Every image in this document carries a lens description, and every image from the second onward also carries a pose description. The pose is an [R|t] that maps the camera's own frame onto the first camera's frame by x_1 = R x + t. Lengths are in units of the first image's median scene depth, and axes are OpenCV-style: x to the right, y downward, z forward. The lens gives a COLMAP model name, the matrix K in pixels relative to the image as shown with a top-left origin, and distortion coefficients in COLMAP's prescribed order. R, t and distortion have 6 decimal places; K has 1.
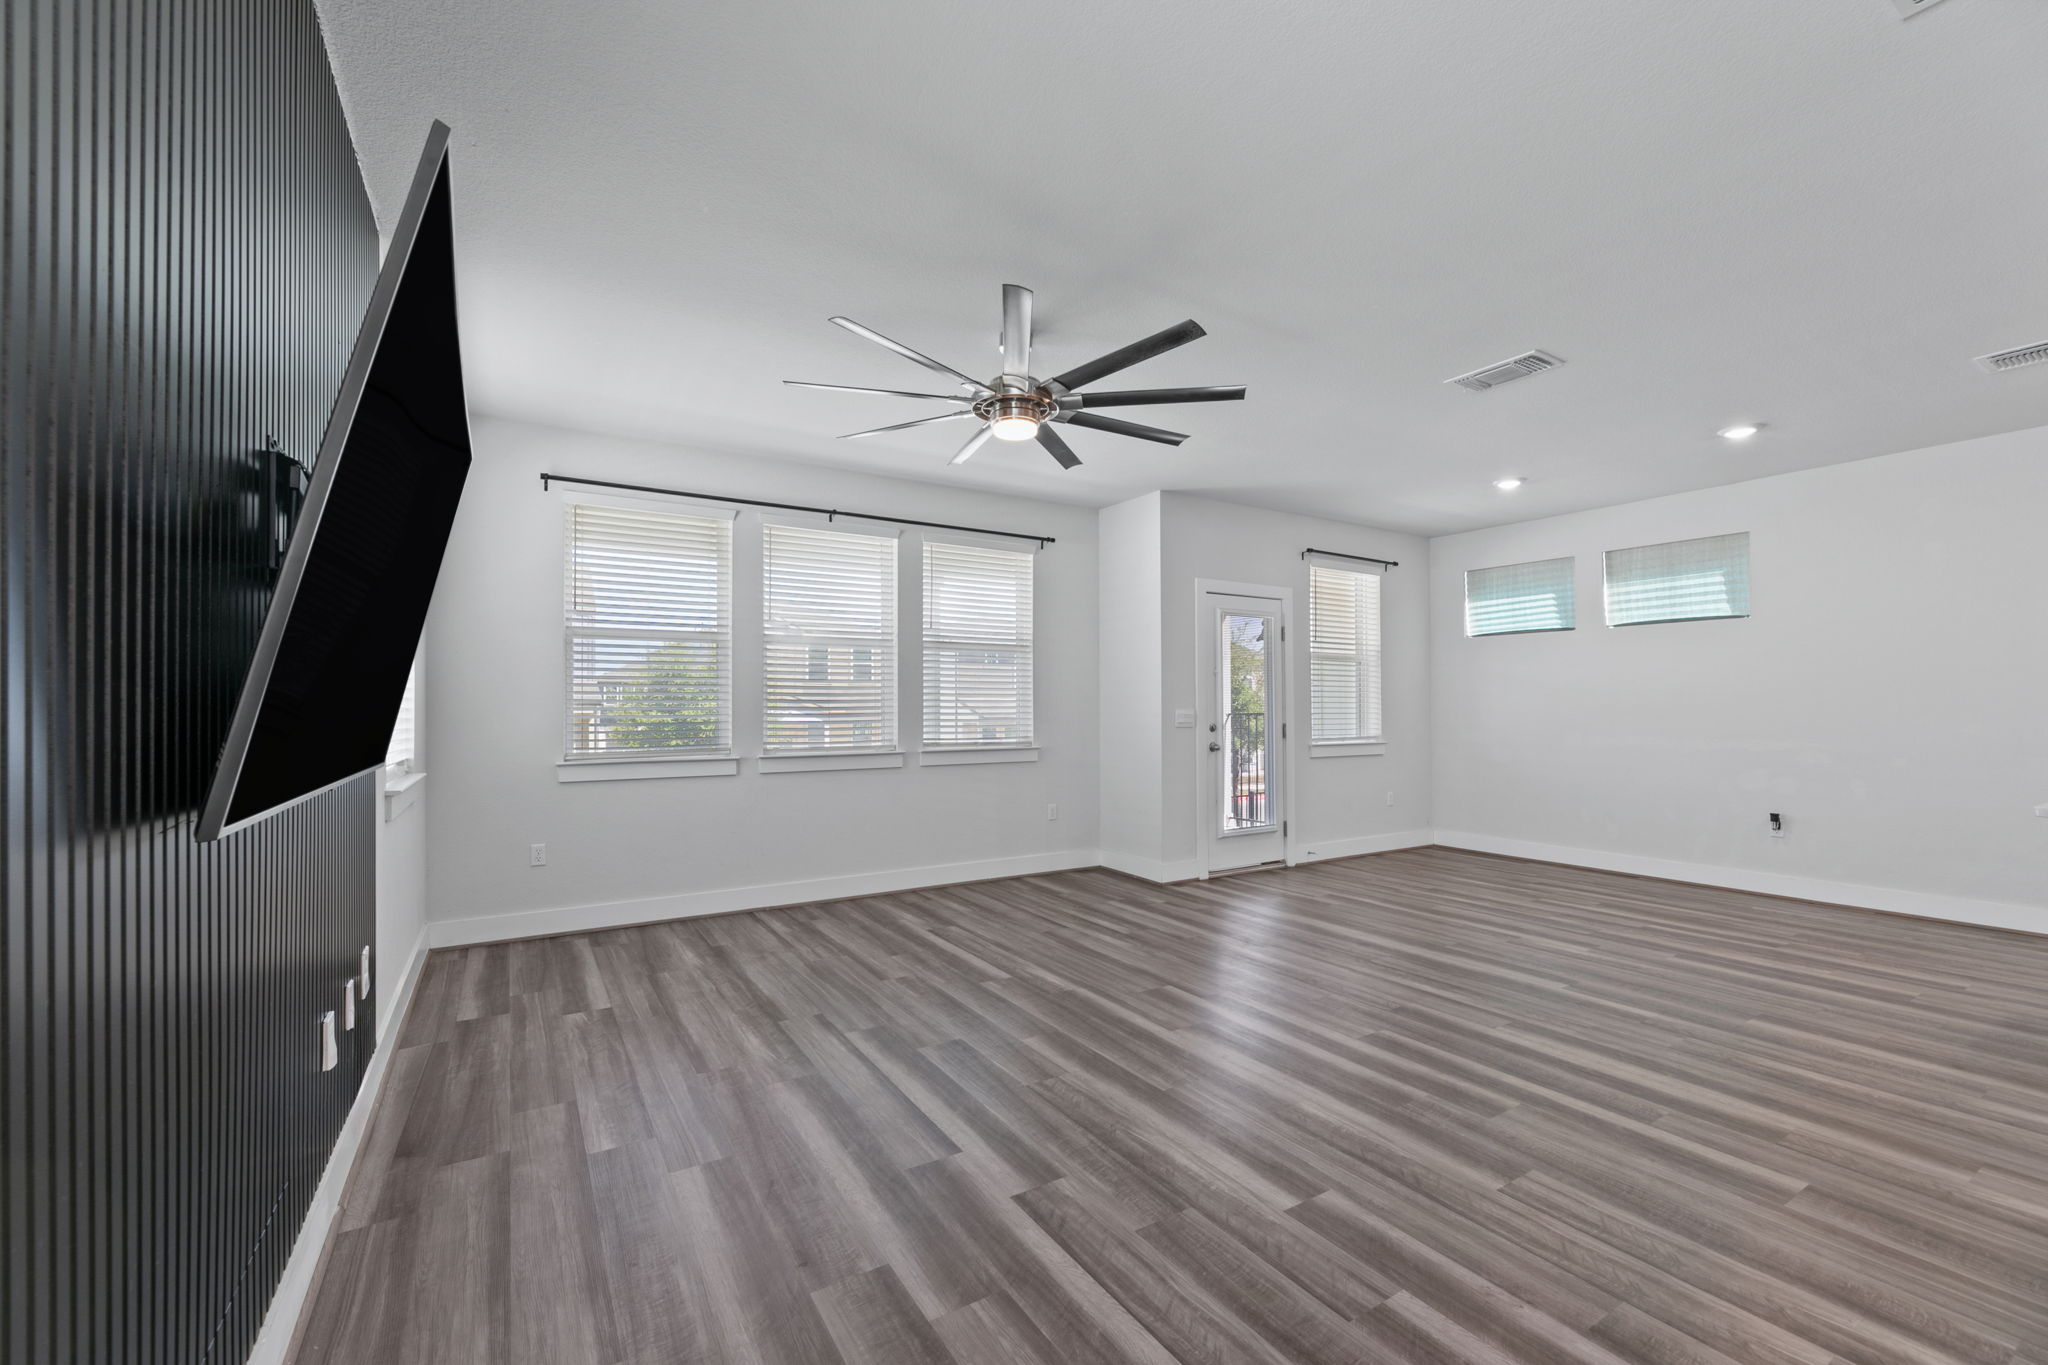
lens RADIAL K [[832.4, 0, 1019.0], [0, 832.4, 689.3], [0, 0, 1]] dist [0.000858, -0.000021]
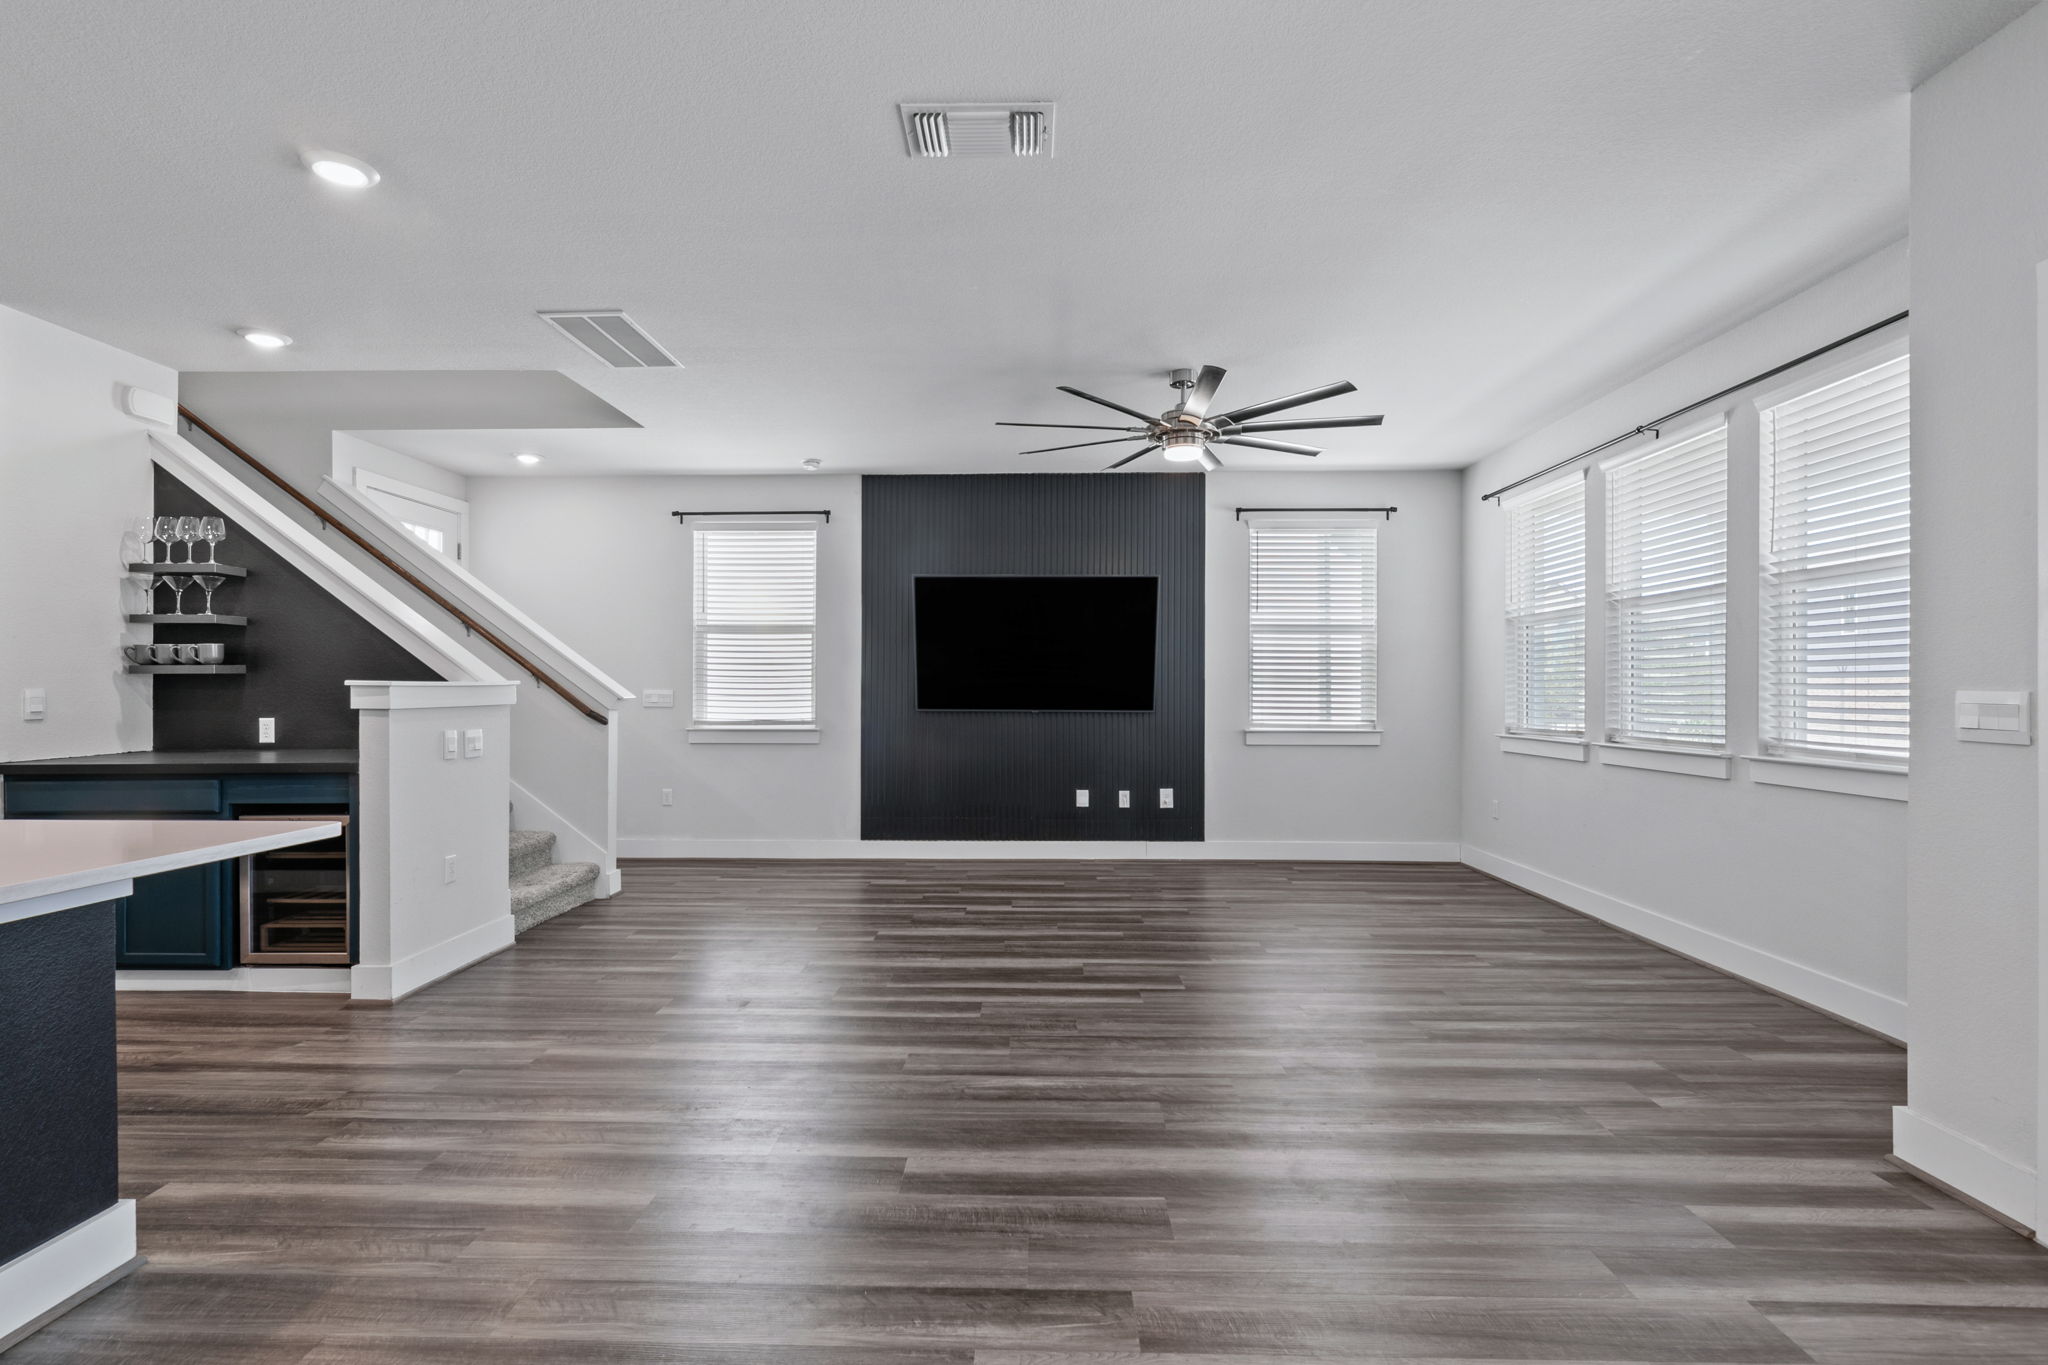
lens RADIAL K [[957.6, 0, 1019.8], [0, 957.6, 690.9], [0, 0, 1]] dist [0.003008, -0.000817]
pose [[-0.544542, 0.001337, -0.838732, 1.114548], [0.018438, 0.999776, -0.010376, 0.033163], [0.838531, -0.021115, -0.544445, 1.366222]]
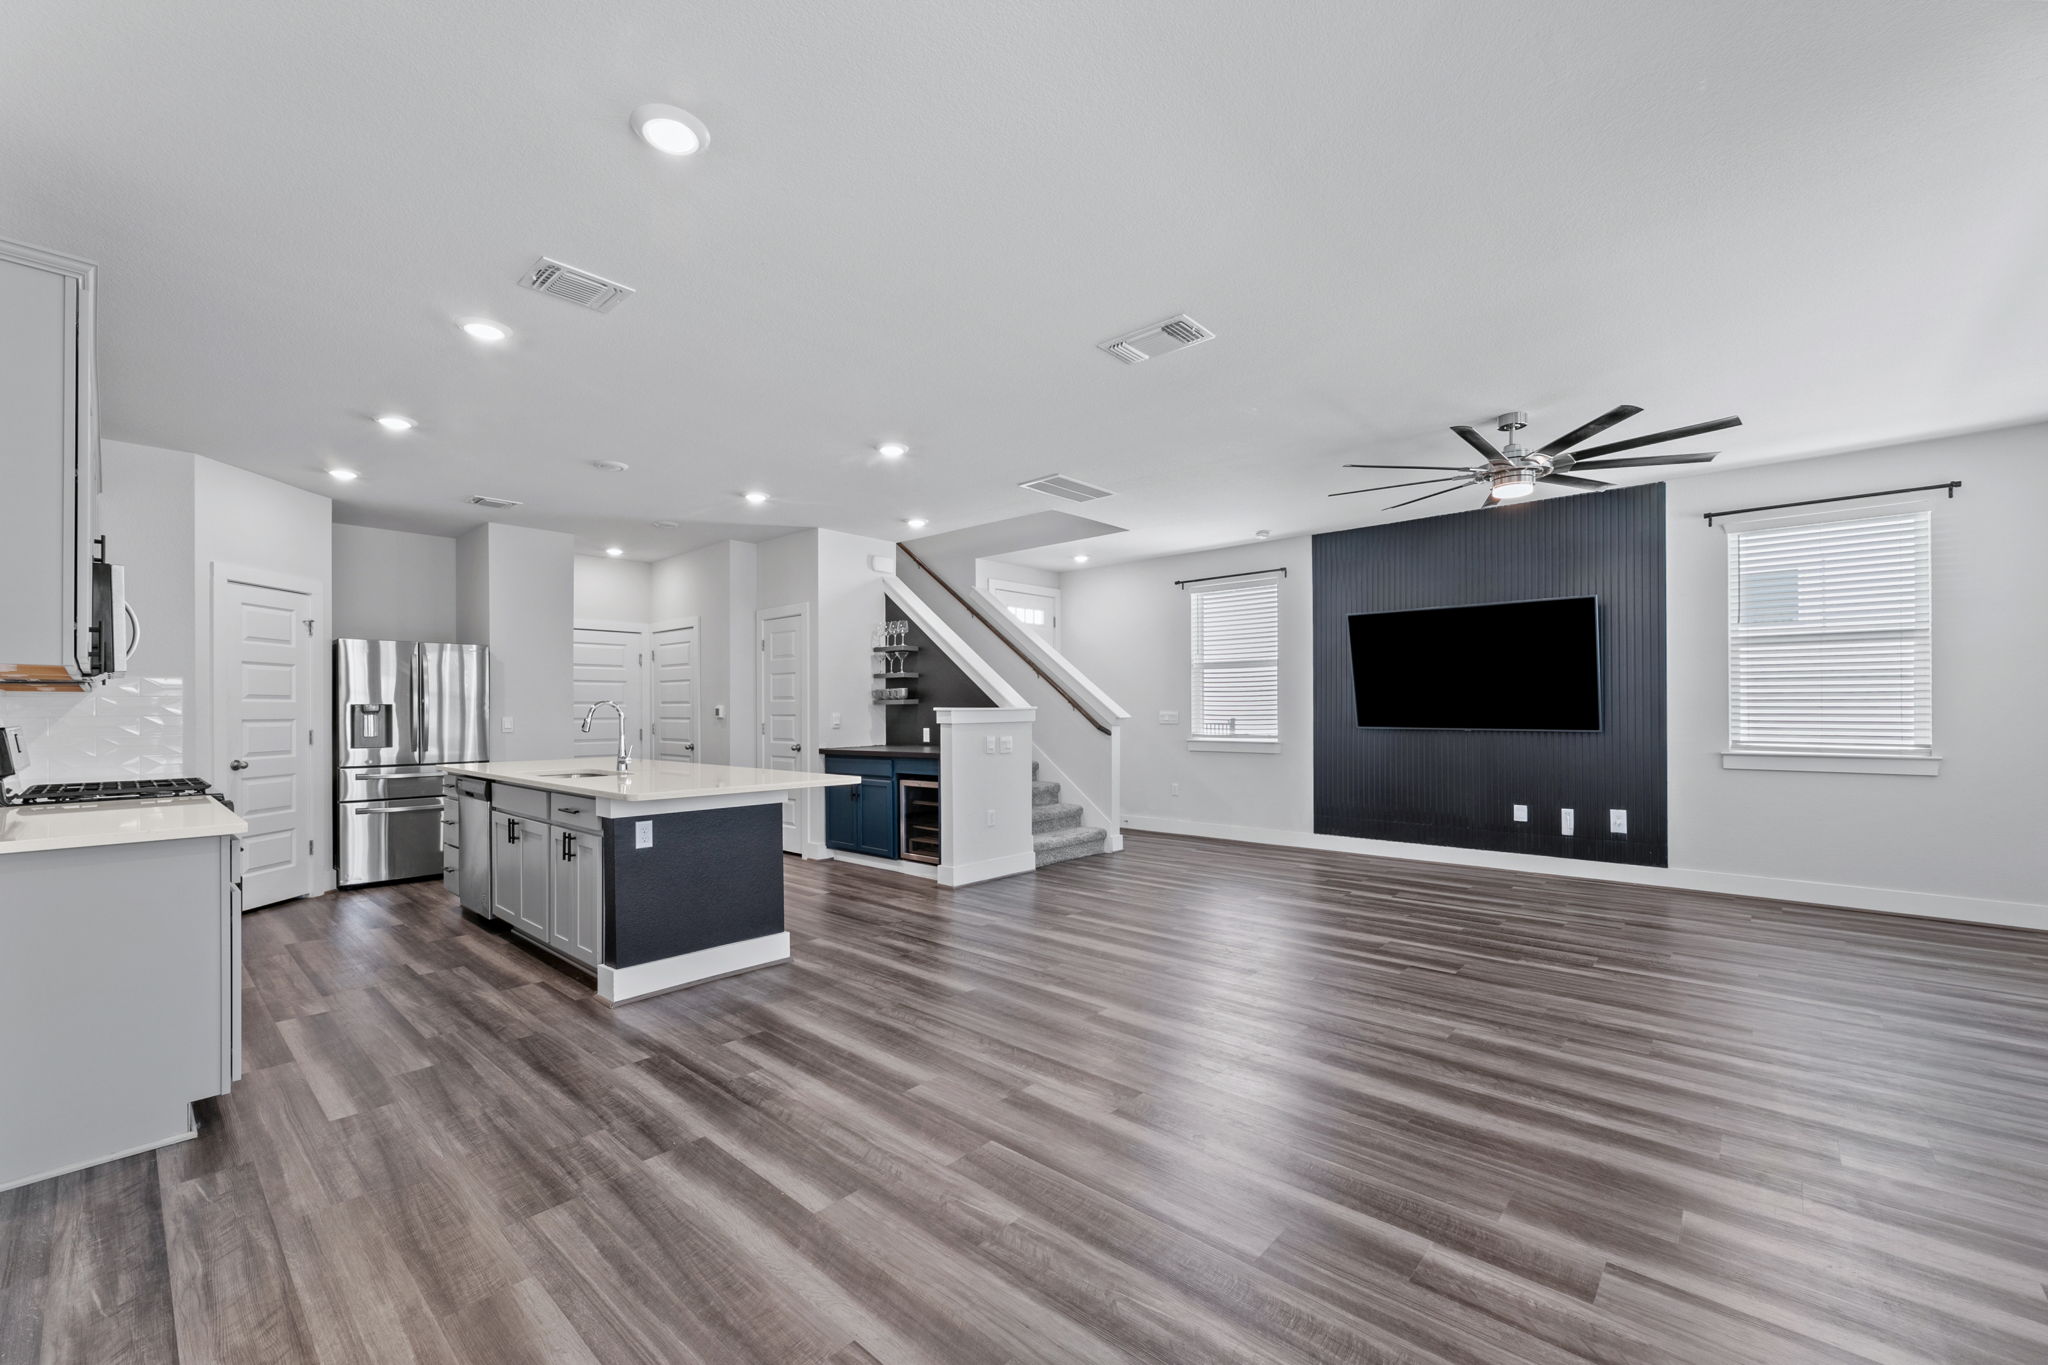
lens RADIAL K [[832.4, 0, 1018.6], [0, 832.4, 711.9], [0, 0, 1]] dist [0.000858, -0.000021]
pose [[-0.960821, 0.005721, -0.277112, 0.950362], [0.011830, 0.999722, -0.020378, 0.040448], [0.276918, -0.022858, -0.960622, 1.777301]]
